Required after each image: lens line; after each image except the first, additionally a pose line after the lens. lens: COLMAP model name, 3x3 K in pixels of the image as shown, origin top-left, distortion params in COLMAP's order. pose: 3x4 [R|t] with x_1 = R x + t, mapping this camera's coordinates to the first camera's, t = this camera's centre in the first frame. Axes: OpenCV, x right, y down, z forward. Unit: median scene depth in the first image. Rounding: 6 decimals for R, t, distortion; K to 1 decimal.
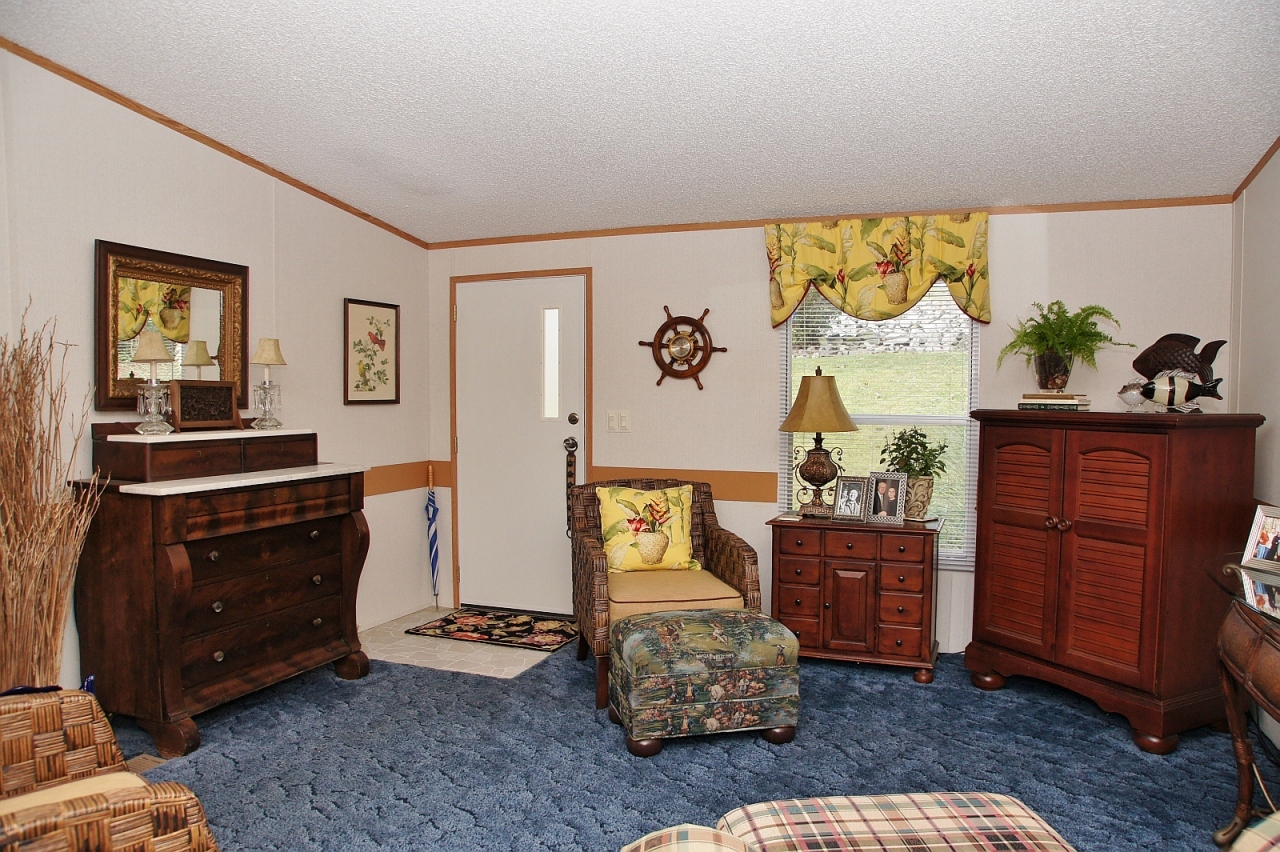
lens RADIAL K [[882.2, 0, 644.6], [0, 882.2, 436.7], [0, 0, 1]] dist [-0.144148, 0.106530]
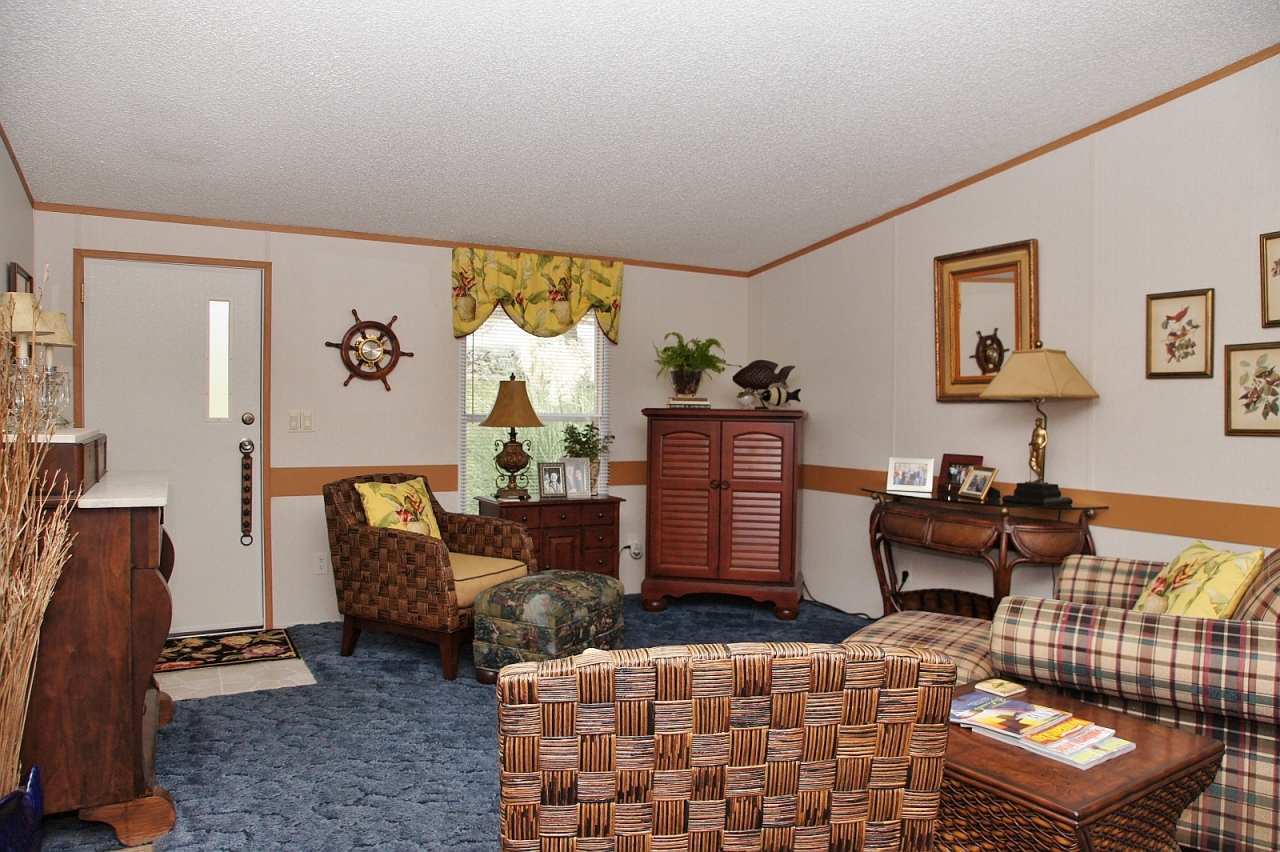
lens RADIAL K [[882.2, 0, 644.6], [0, 882.2, 436.7], [0, 0, 1]] dist [-0.144148, 0.106530]
pose [[0.639183, -0.019834, 0.768798, -0.612742], [0.026347, 0.999645, 0.003884, 0.007331], [-0.768603, 0.017773, 0.639479, 0.092991]]
